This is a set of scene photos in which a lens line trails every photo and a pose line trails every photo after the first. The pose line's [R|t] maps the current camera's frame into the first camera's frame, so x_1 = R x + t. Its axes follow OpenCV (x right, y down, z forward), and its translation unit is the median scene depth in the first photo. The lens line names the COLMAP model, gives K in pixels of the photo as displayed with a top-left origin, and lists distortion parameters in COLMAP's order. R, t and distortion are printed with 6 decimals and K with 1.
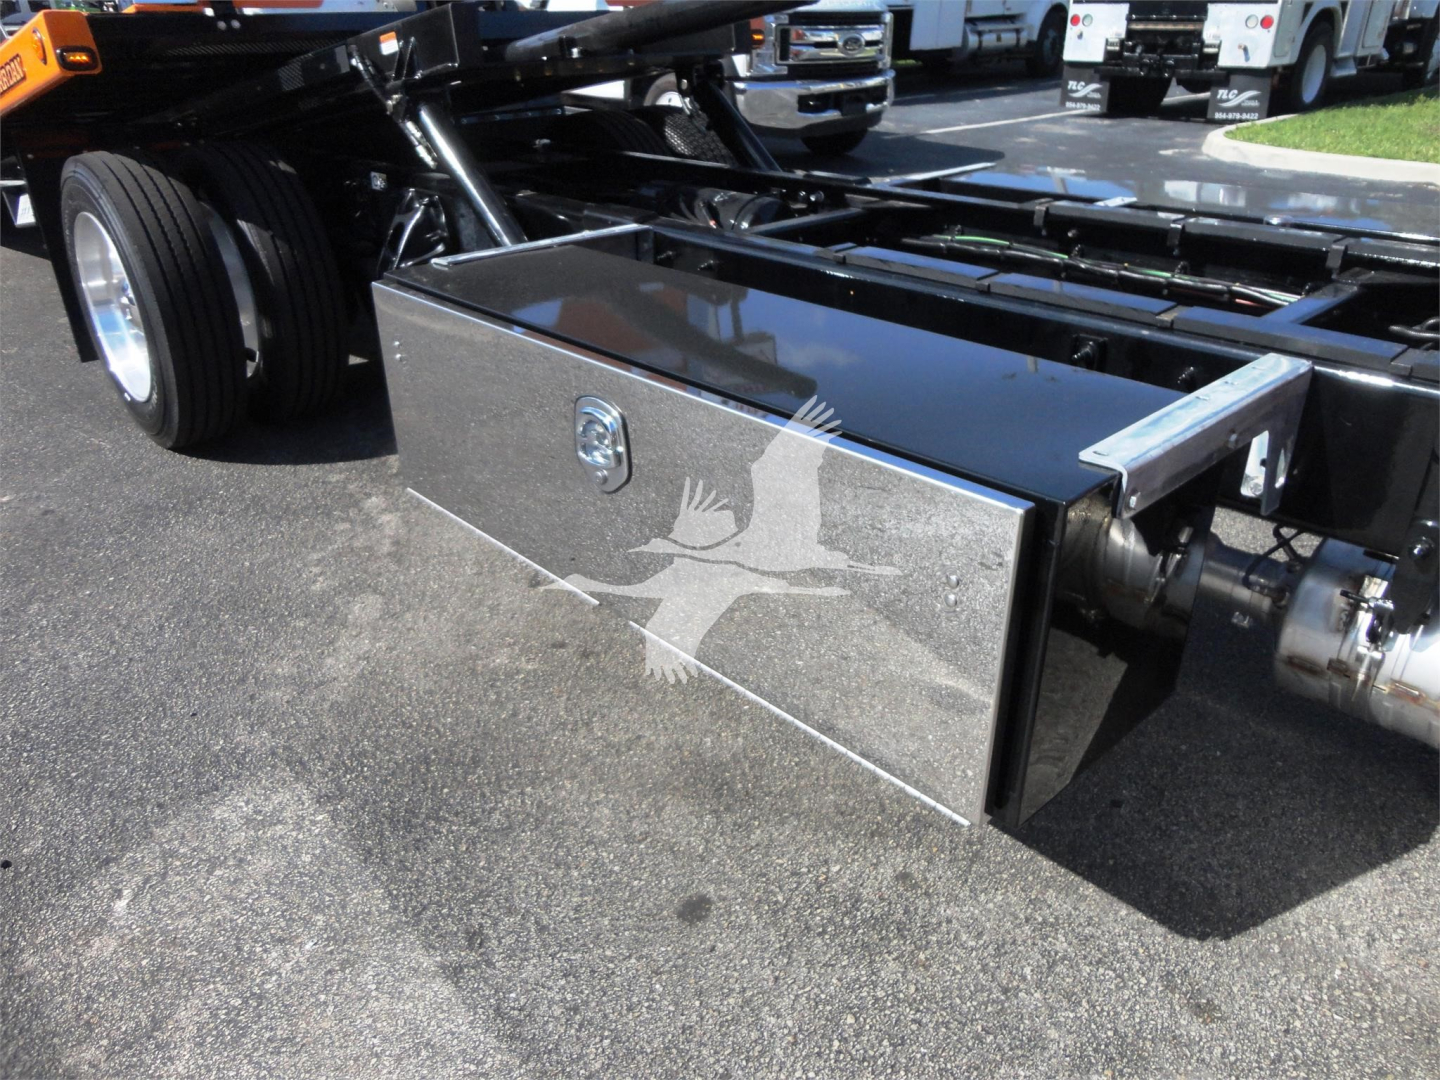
lens RADIAL K [[1053.5, 0, 720.0], [0, 1053.5, 540.0], [0, 0, 1]] dist [-0.005524, -0.002025]
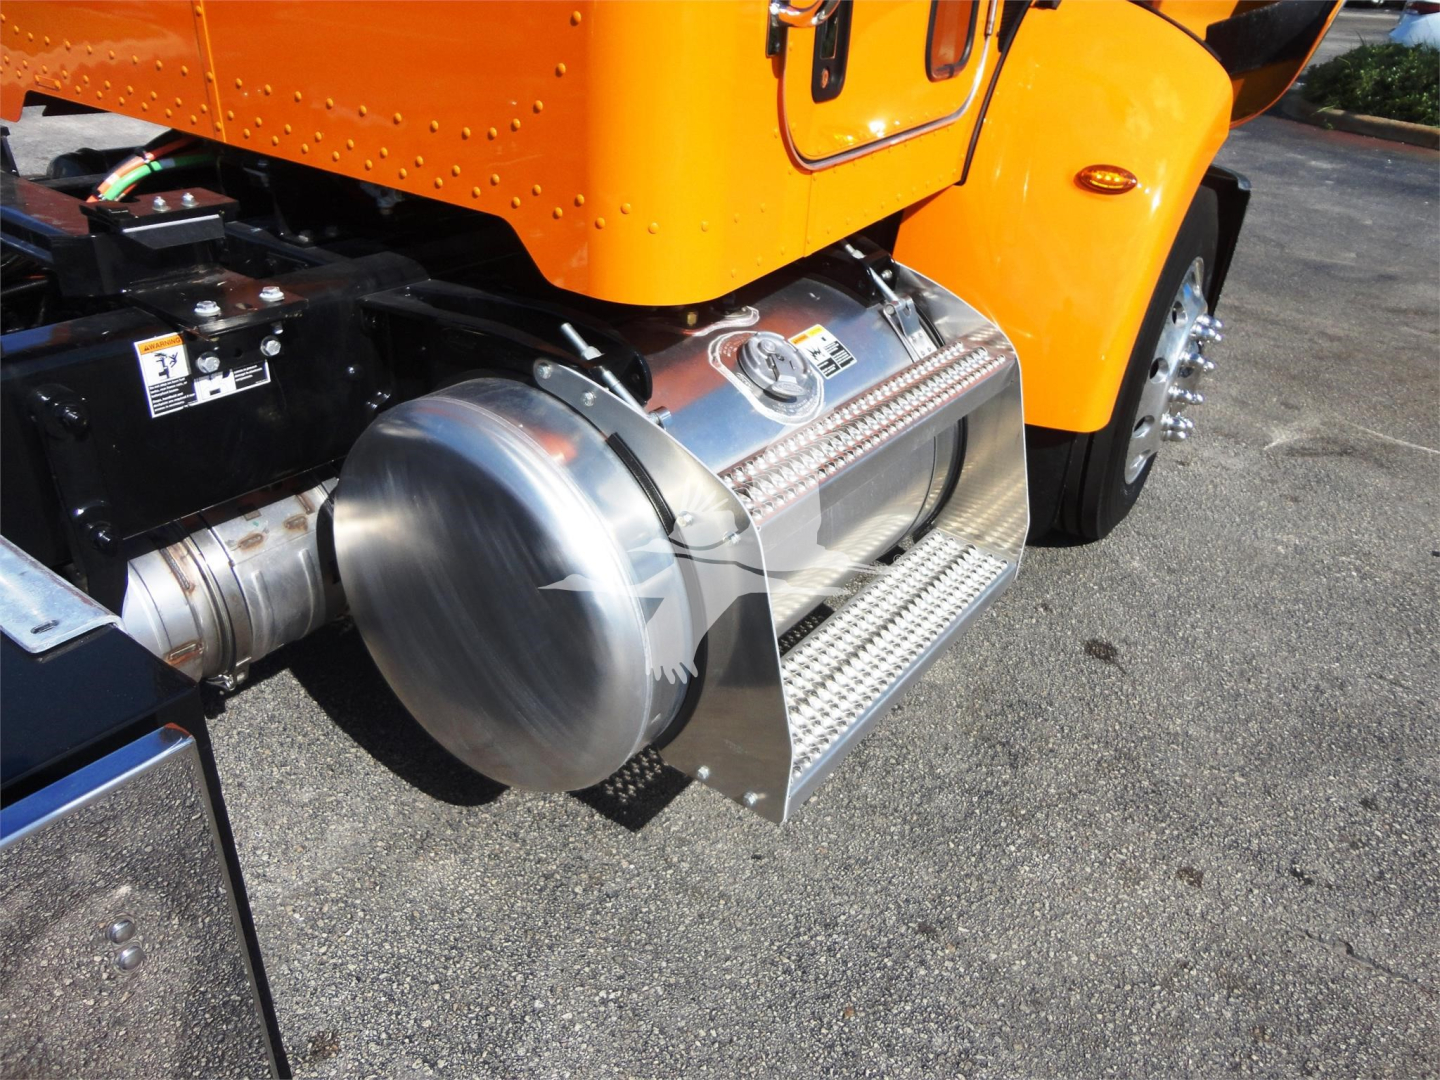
lens RADIAL K [[1053.6, 0, 699.8], [0, 1053.6, 540.8], [0, 0, 1]] dist [-0.008156, -0.000504]
pose [[-0.180294, -0.483989, 0.856299, -0.025204], [0.403596, 0.757504, 0.513126, -0.033633], [-0.896998, 0.438112, 0.058763, 0.069758]]
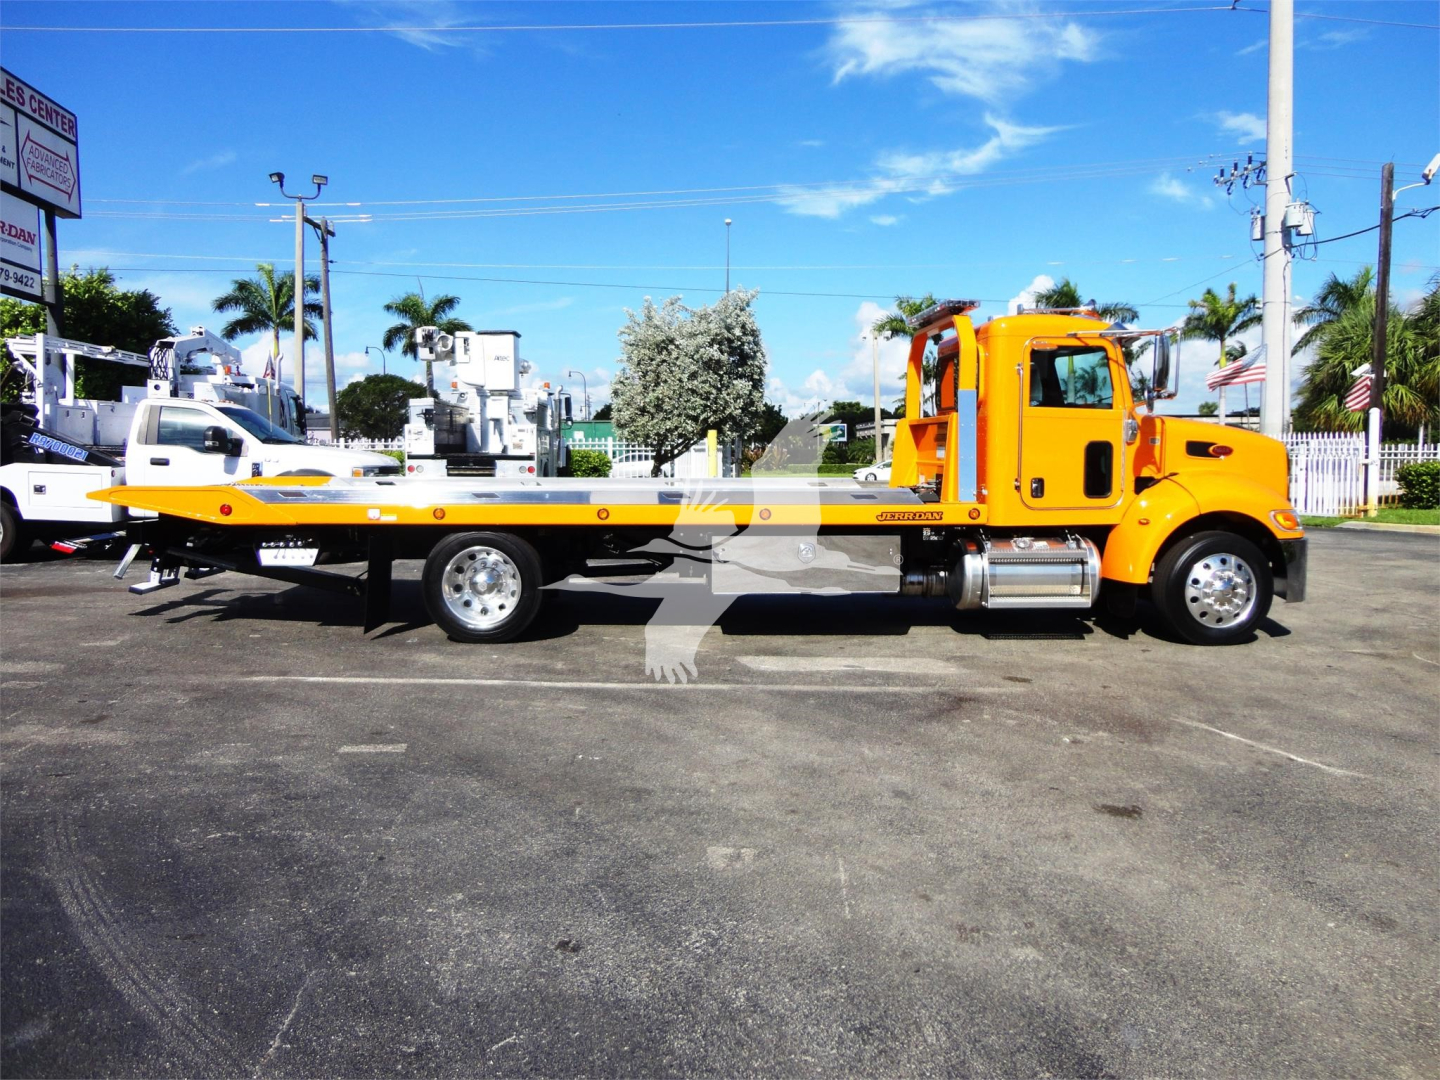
lens RADIAL K [[1053.5, 0, 720.0], [0, 1053.5, 540.0], [0, 0, 1]] dist [-0.005524, -0.002025]
pose [[0.650785, -0.053800, 0.757353, -0.607110], [0.336119, 0.914834, -0.223836, 0.119293], [-0.680810, 0.400230, 0.613444, -0.256881]]
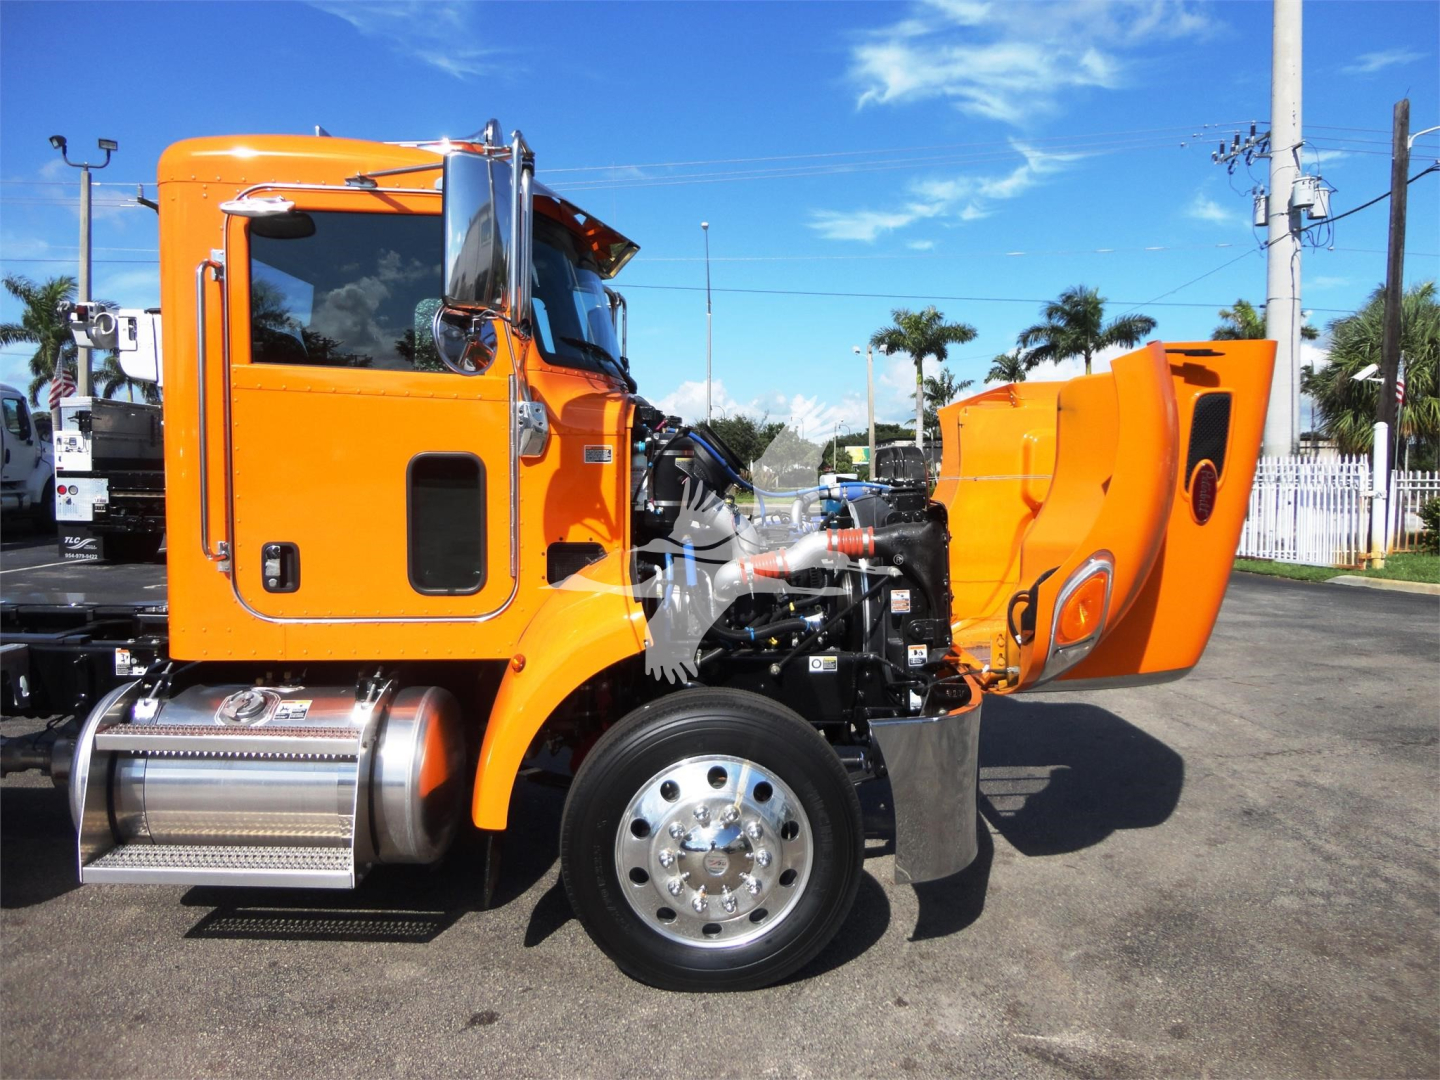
lens RADIAL K [[1053.5, 0, 720.0], [0, 1053.5, 540.0], [0, 0, 1]] dist [-0.005524, -0.002025]
pose [[0.686397, -0.027849, 0.726694, -0.018366], [0.309909, 0.915190, -0.257652, 0.103271], [-0.657888, 0.402060, 0.636814, -0.245108]]
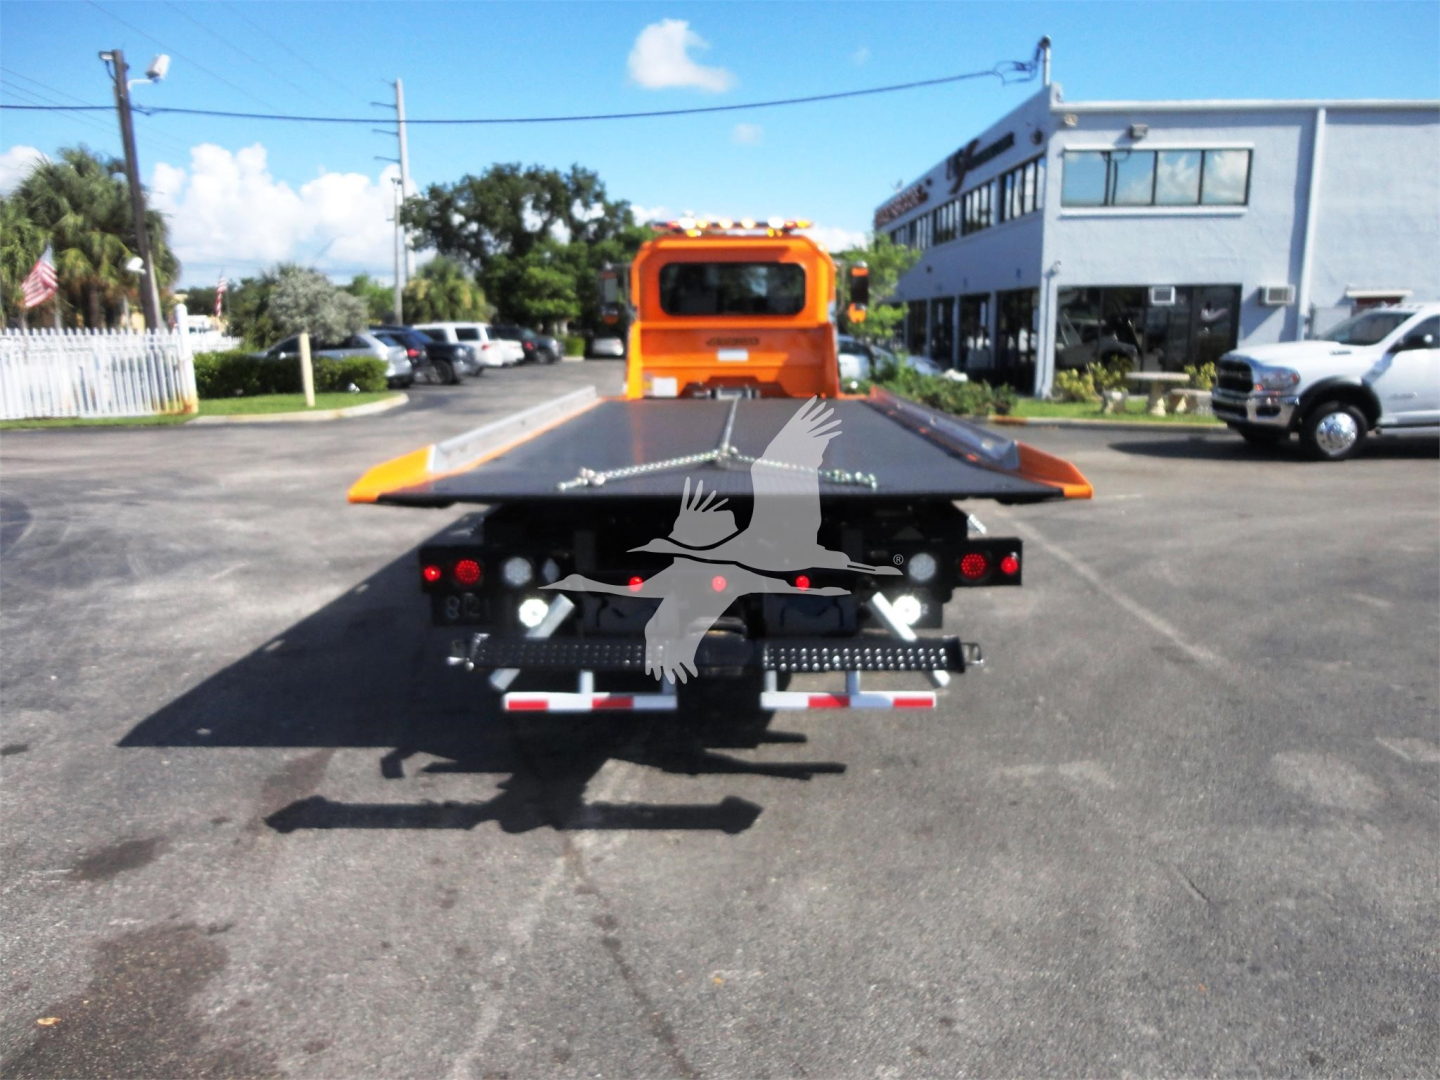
lens RADIAL K [[1053.5, 0, 720.0], [0, 1053.5, 540.0], [0, 0, 1]] dist [-0.005524, -0.002025]
pose [[-0.731456, -0.115781, 0.671987, -0.464854], [0.321085, 0.810909, 0.489216, -0.397839], [-0.601562, 0.573605, -0.555968, 0.720679]]
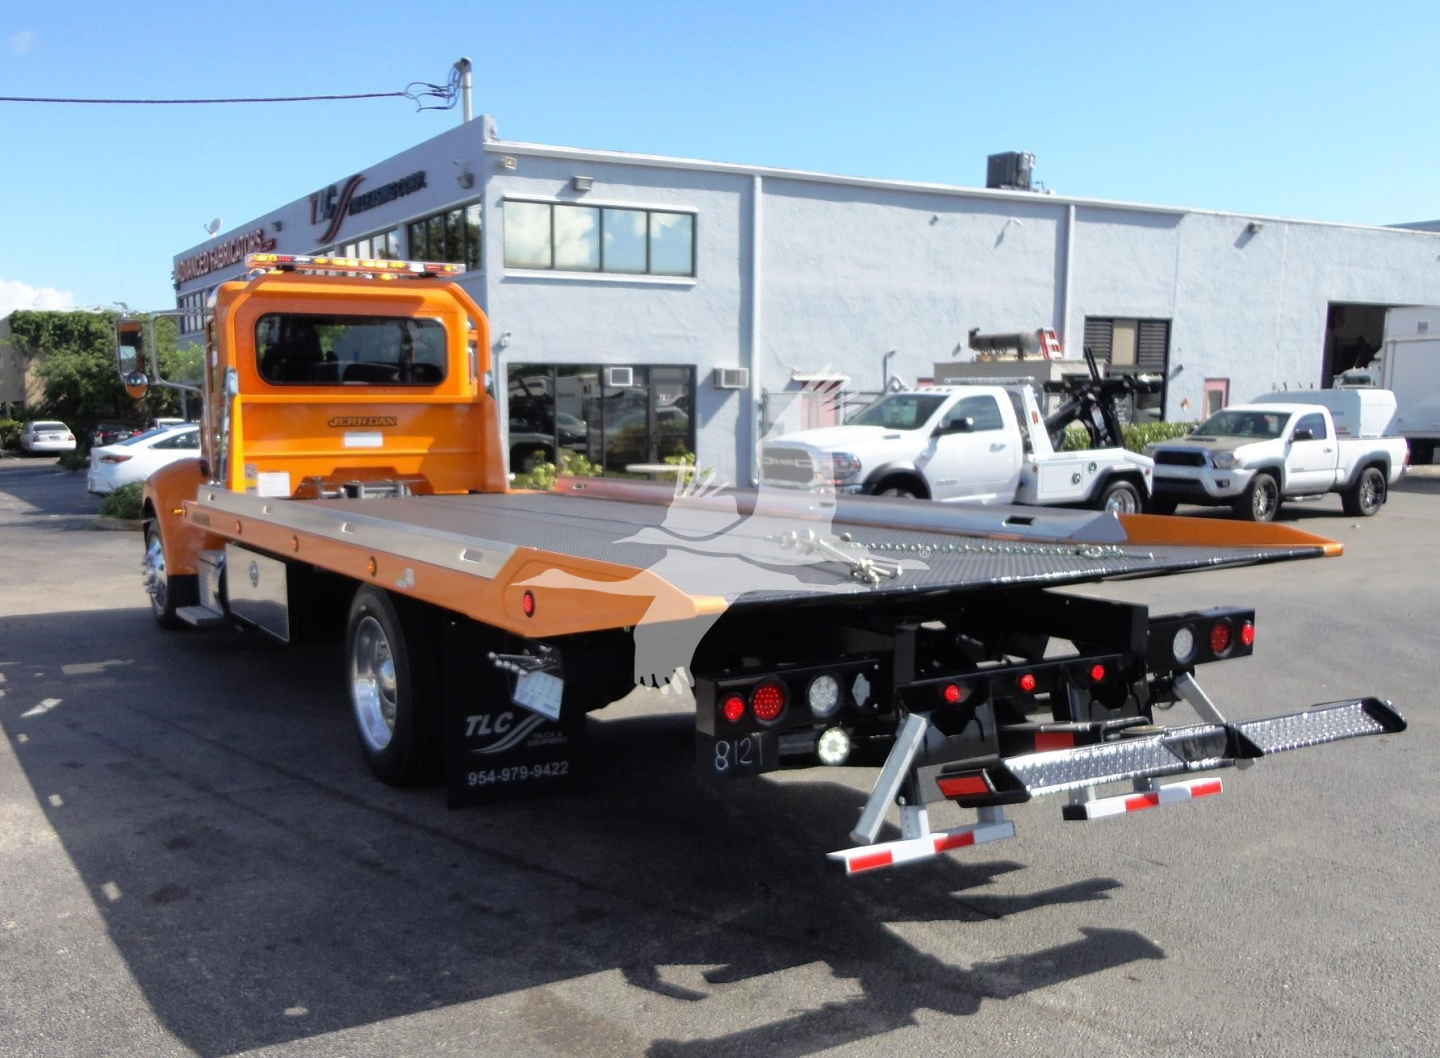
lens RADIAL K [[1380.8, 0, 665.6], [0, 1380.8, 646.1], [0, 0, 1]] dist [-0.014146, -0.003530]
pose [[-0.976502, -0.015401, 0.214959, -0.203760], [0.114133, 0.809124, 0.576447, -0.460508], [-0.182806, 0.587436, -0.788354, 0.858037]]
